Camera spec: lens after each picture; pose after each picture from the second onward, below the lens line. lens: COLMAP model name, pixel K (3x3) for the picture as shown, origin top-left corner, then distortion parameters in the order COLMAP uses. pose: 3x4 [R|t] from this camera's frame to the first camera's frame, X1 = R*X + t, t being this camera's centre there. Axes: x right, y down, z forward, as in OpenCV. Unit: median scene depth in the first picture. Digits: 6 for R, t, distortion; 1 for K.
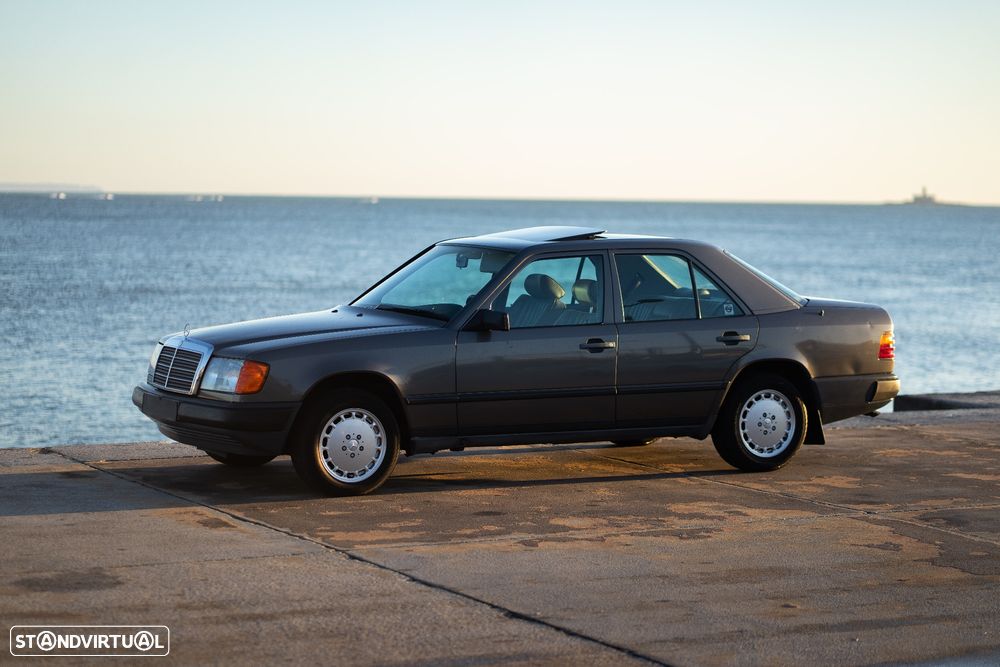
lens RADIAL K [[2417.3, 0, 500.0], [0, 2417.3, 333.5], [0, 0, 1]] dist [0.061000, -1.599122]
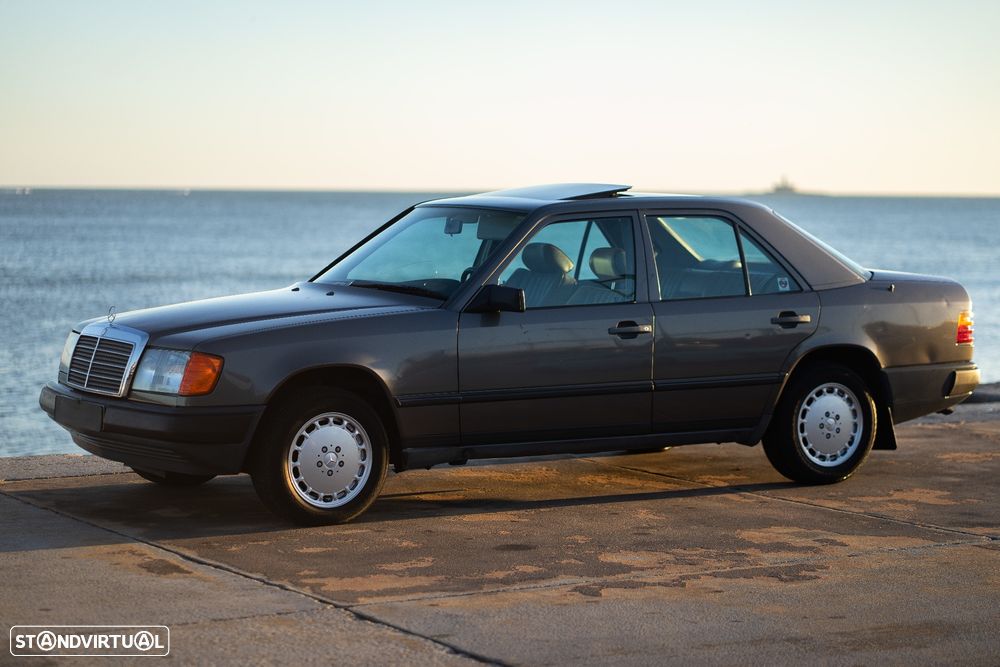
lens RADIAL K [[2417.3, 0, 500.0], [0, 2417.3, 333.5], [0, 0, 1]] dist [0.061000, -1.599122]
pose [[0.998322, -0.008611, 0.057256, -0.048042], [0.008414, 0.999958, 0.003686, 0.002906], [-0.057285, -0.003198, 0.998353, 0.208128]]
